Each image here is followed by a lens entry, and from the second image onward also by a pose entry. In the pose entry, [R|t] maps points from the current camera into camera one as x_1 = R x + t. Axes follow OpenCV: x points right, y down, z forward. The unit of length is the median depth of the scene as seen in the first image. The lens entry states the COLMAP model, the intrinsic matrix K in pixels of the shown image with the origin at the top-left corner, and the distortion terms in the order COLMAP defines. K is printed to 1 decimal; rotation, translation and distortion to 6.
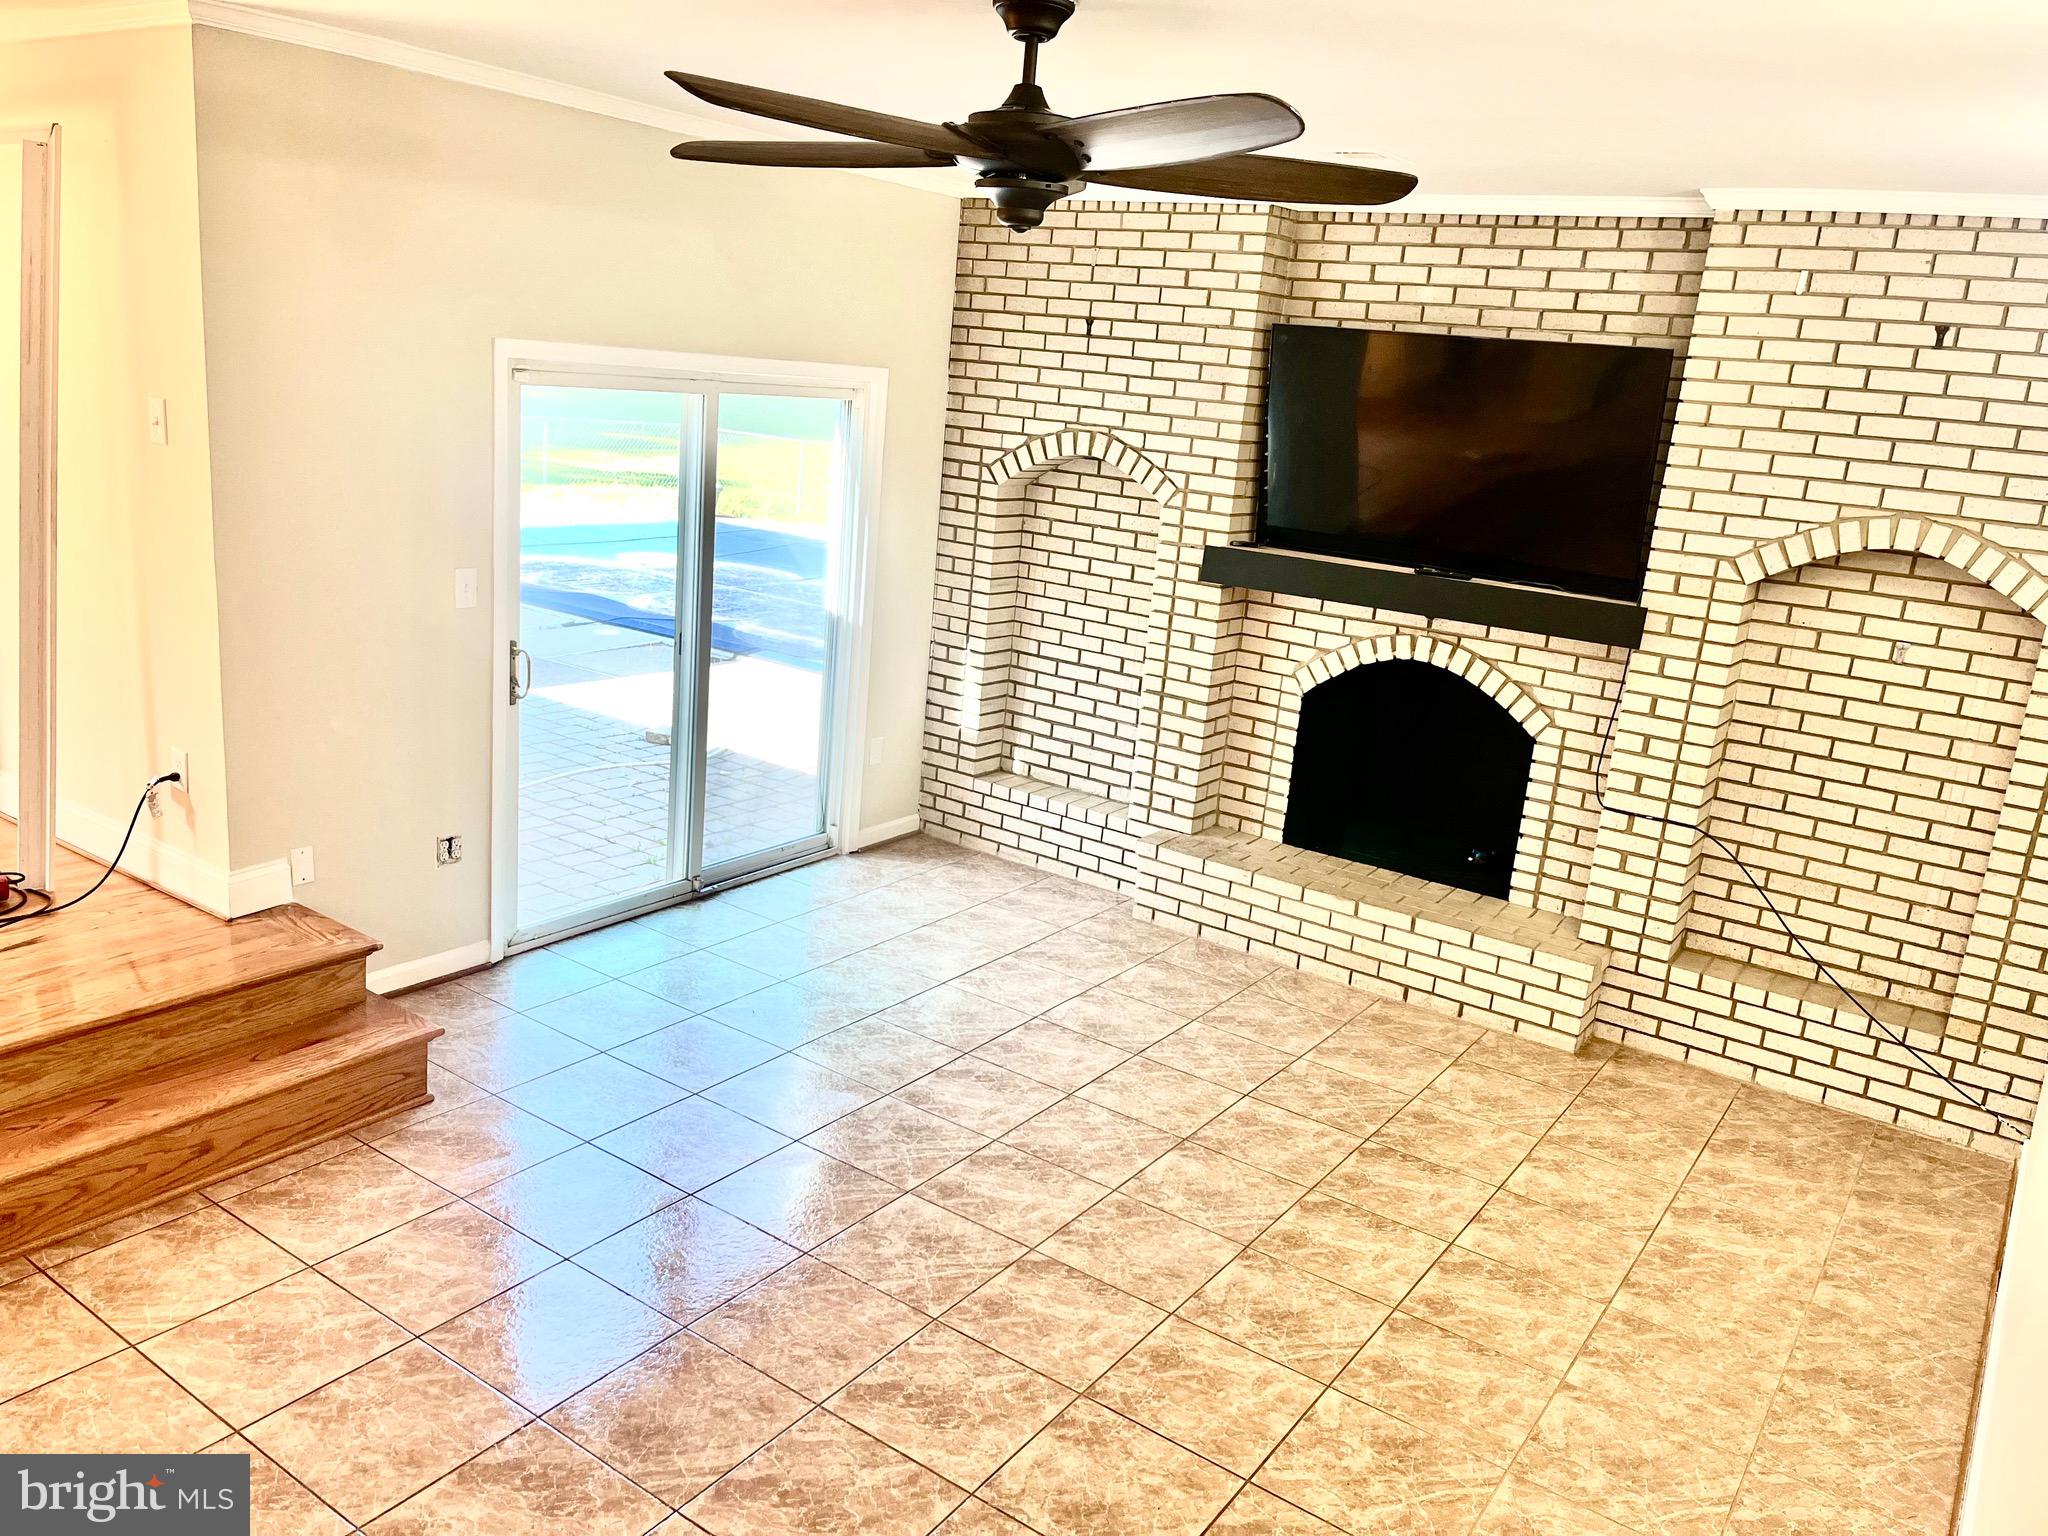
lens RADIAL K [[1528.6, 0, 1022.9], [0, 1528.6, 795.0], [0, 0, 1]] dist [0.057070, -0.079449]
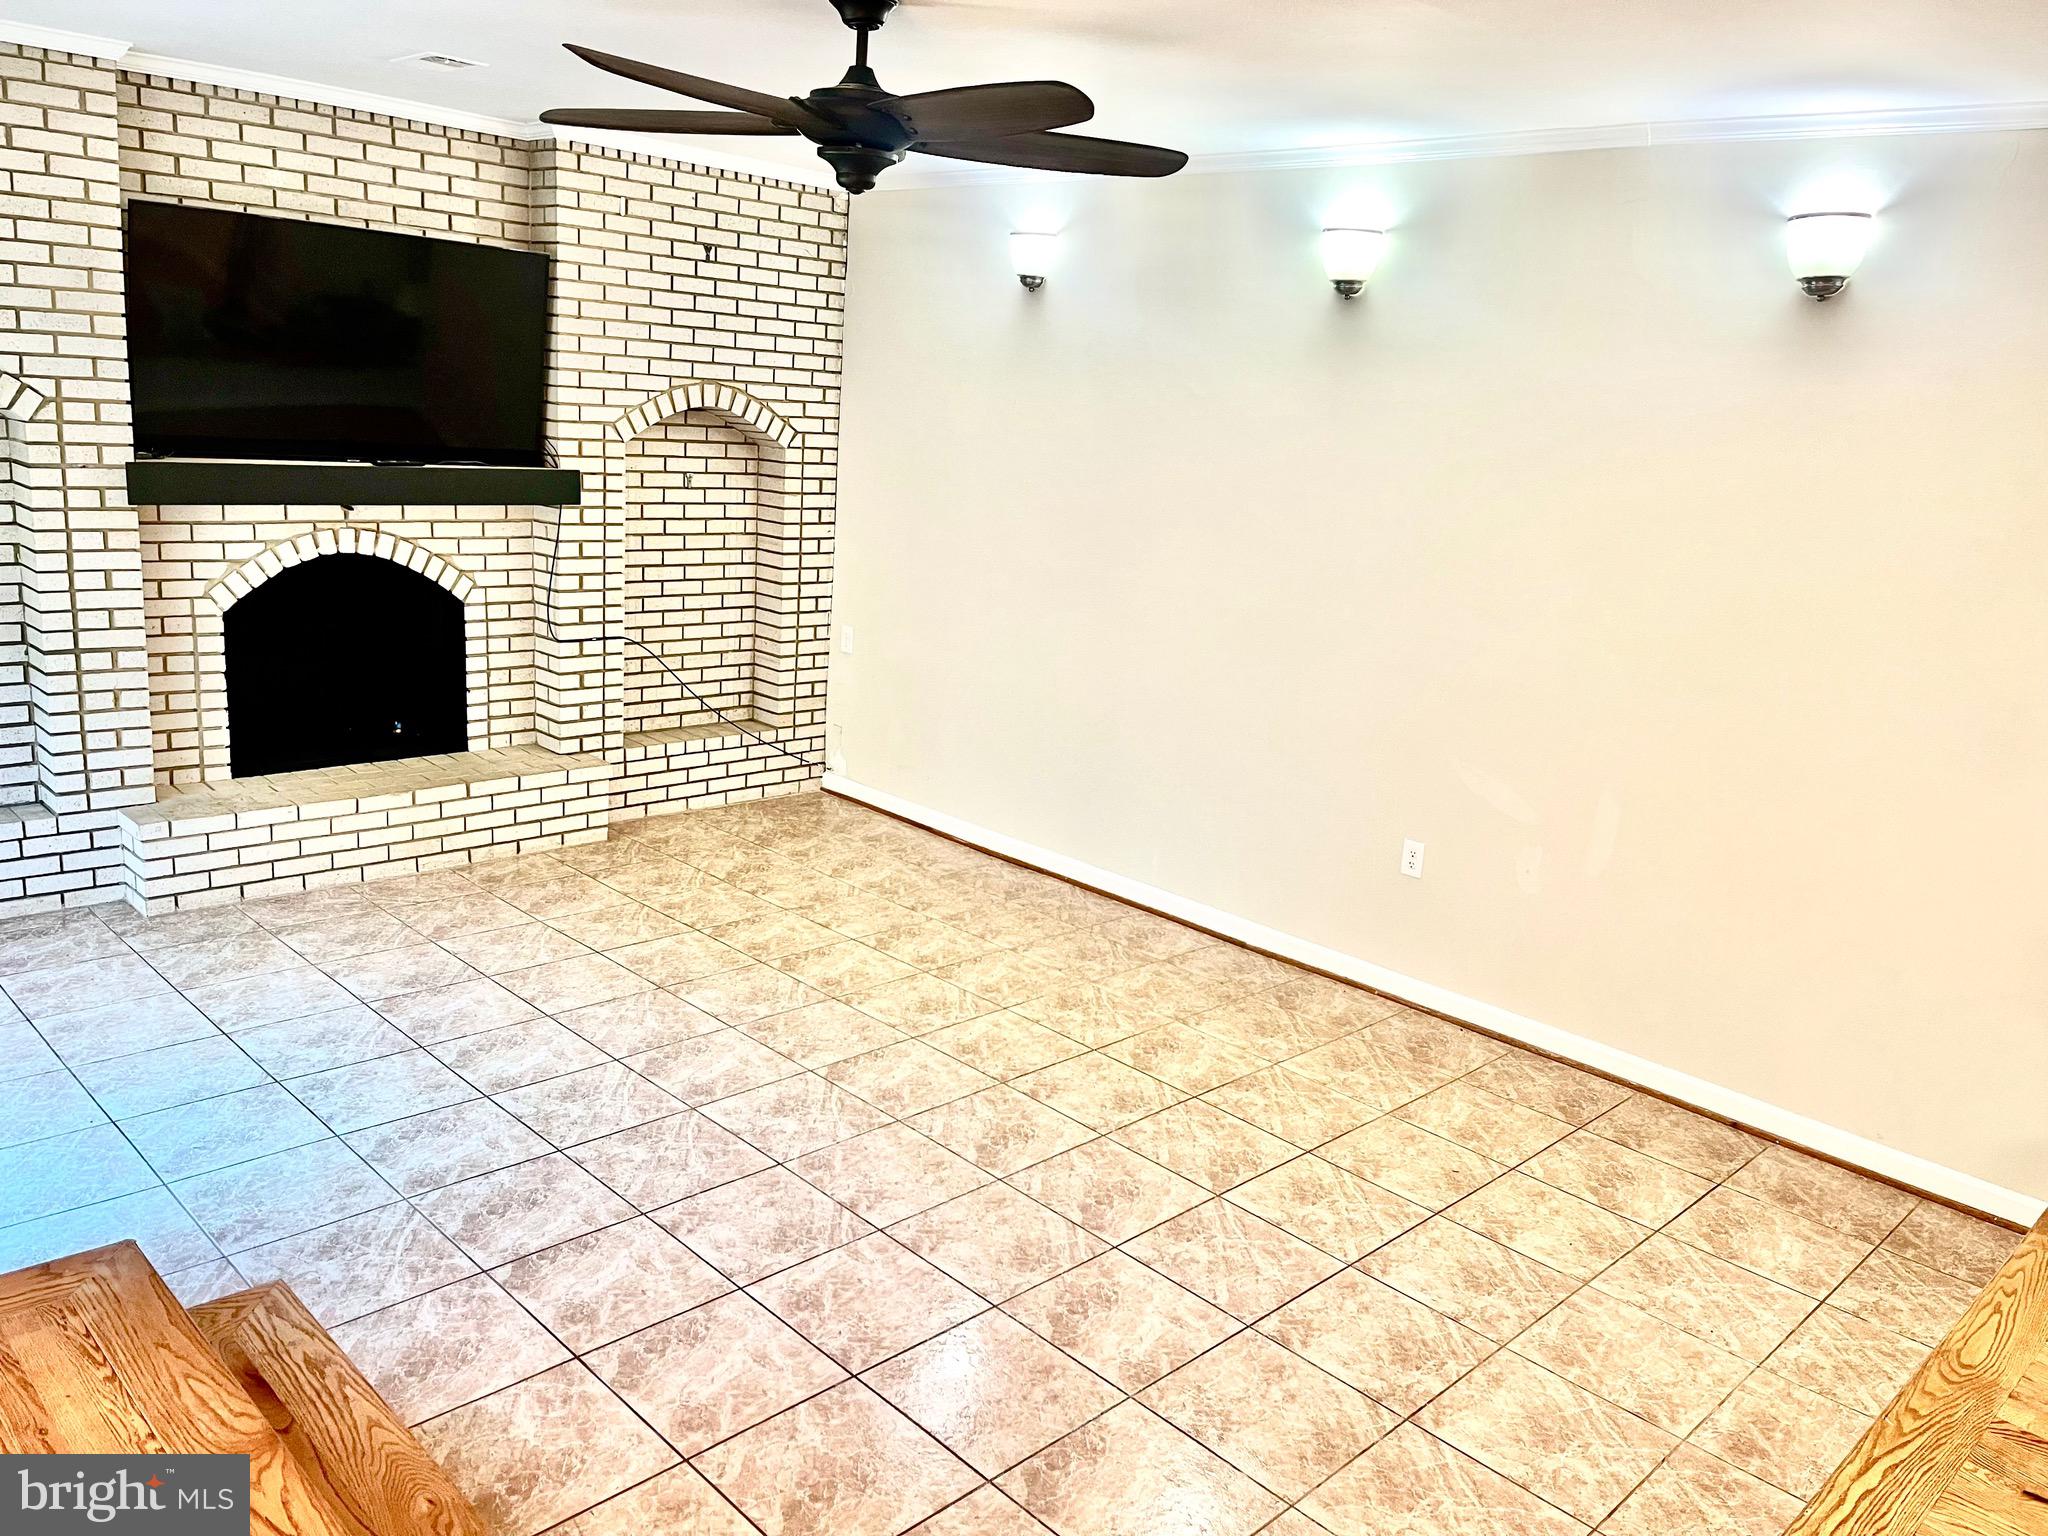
lens RADIAL K [[1528.6, 0, 970.9], [0, 1528.6, 800.1], [0, 0, 1]] dist [0.057070, -0.079449]
pose [[0.199189, -0.319450, 0.926432, -0.719147], [0.210667, 0.937231, 0.277879, -0.143236], [-0.957049, 0.139819, 0.253984, 0.407887]]
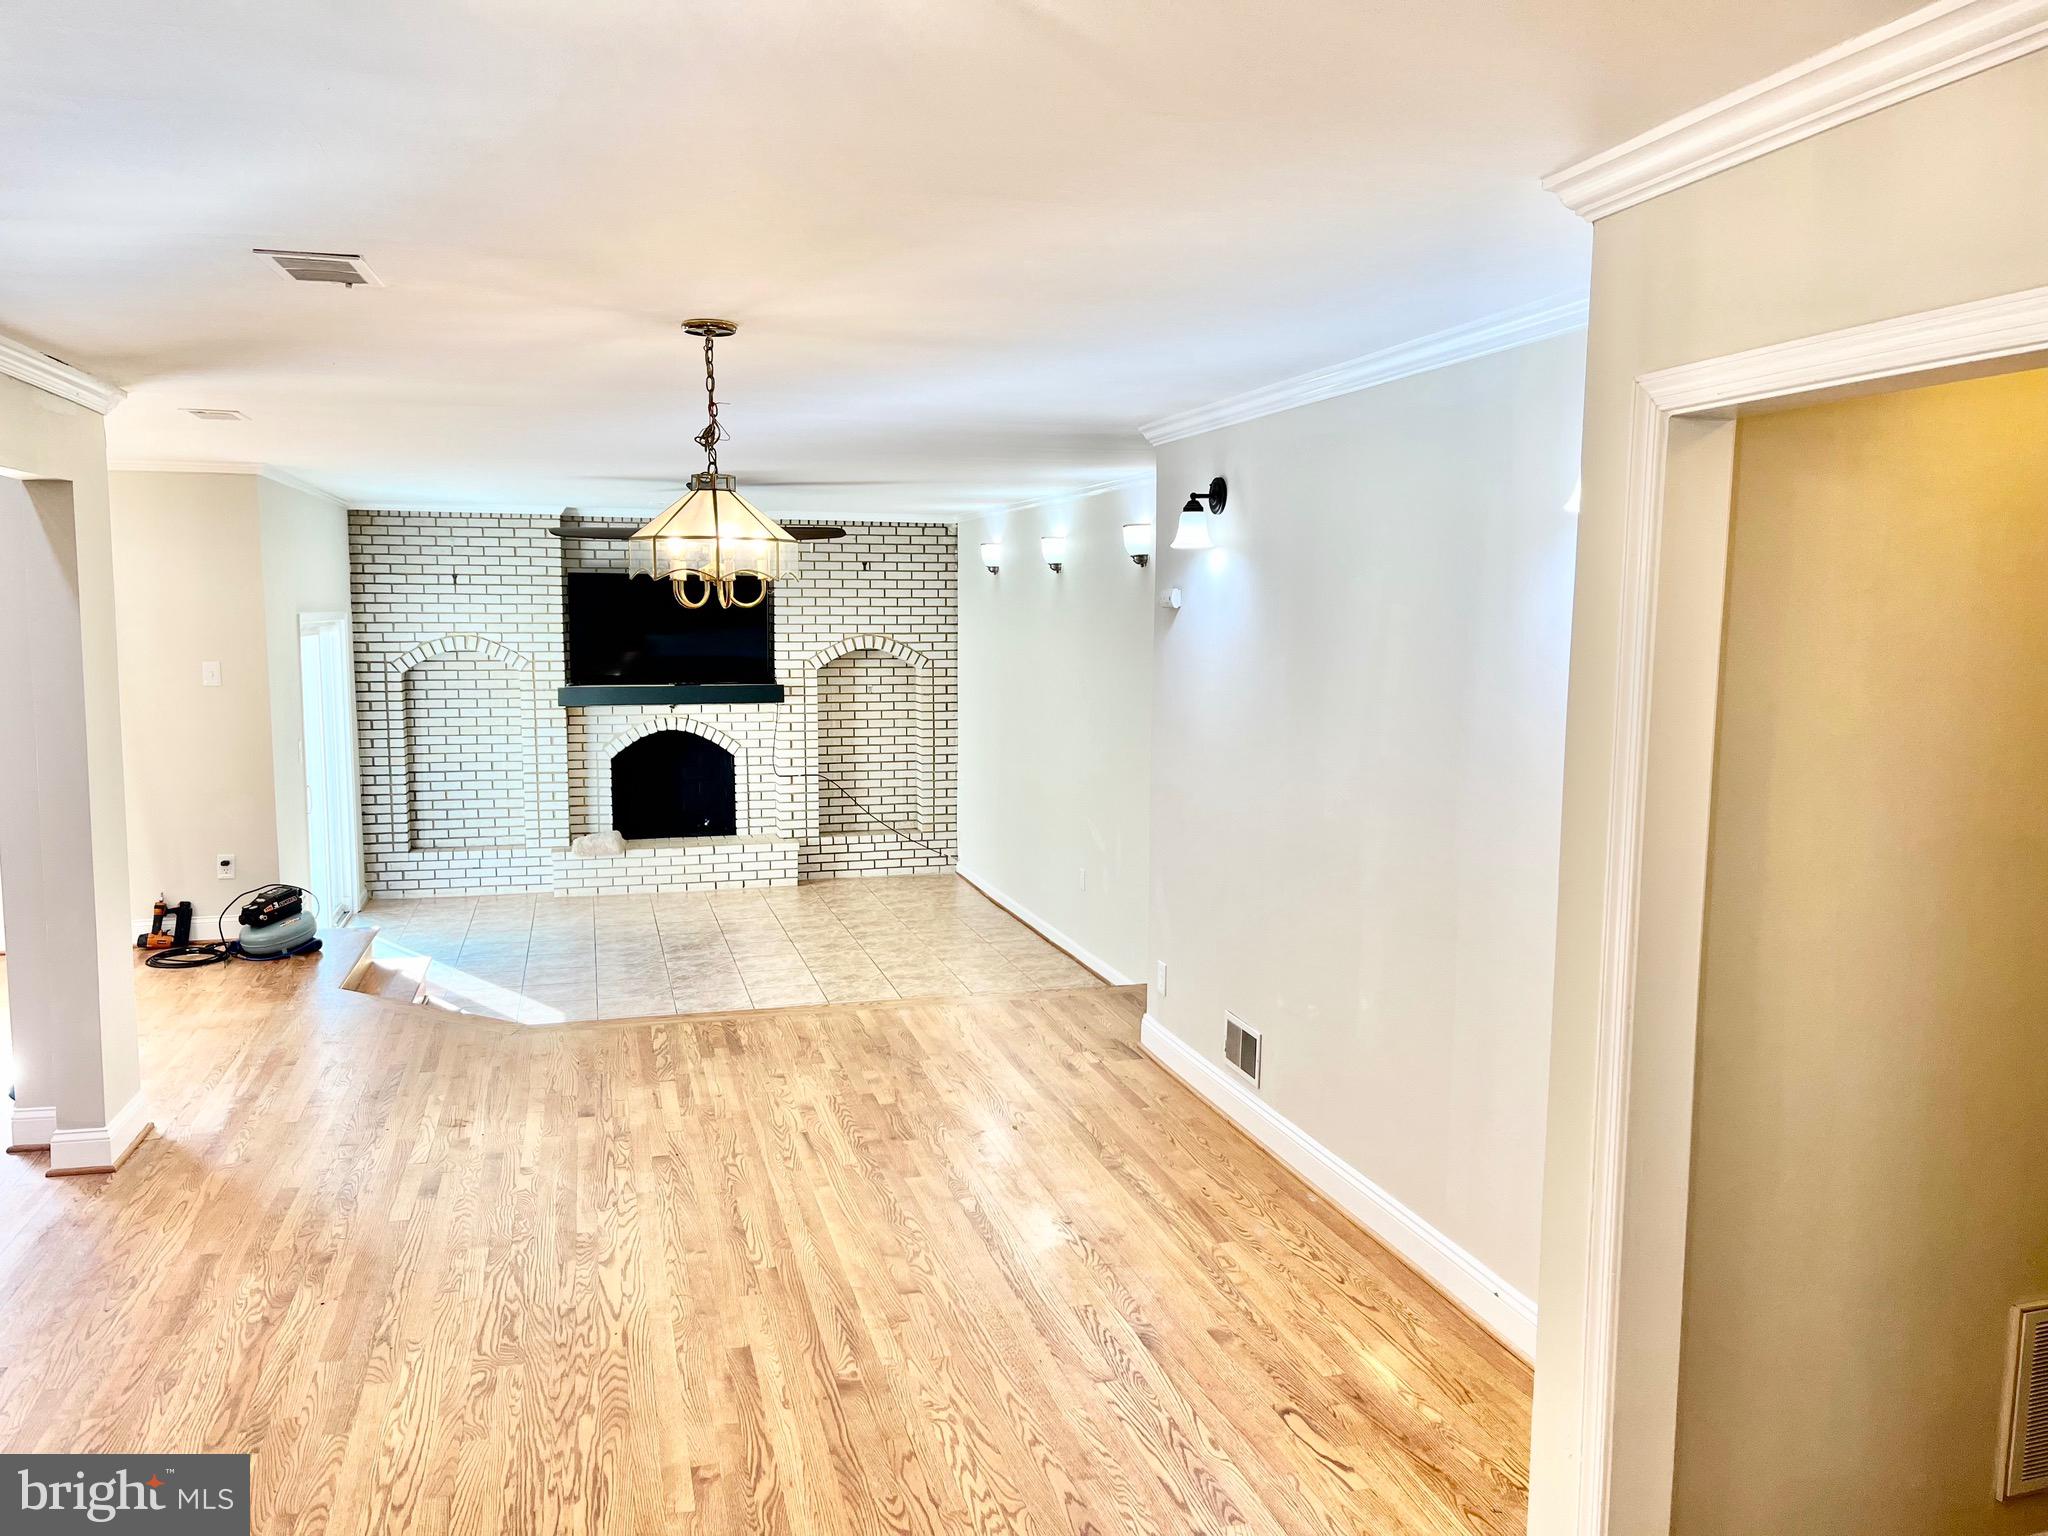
lens RADIAL K [[1528.6, 0, 975.4], [0, 1528.6, 808.0], [0, 0, 1]] dist [0.057070, -0.079449]
pose [[0.650934, -0.179873, 0.737517, -1.088366], [0.253961, 0.967143, 0.011729, 0.099566], [-0.715394, 0.179666, 0.675227, -0.695514]]
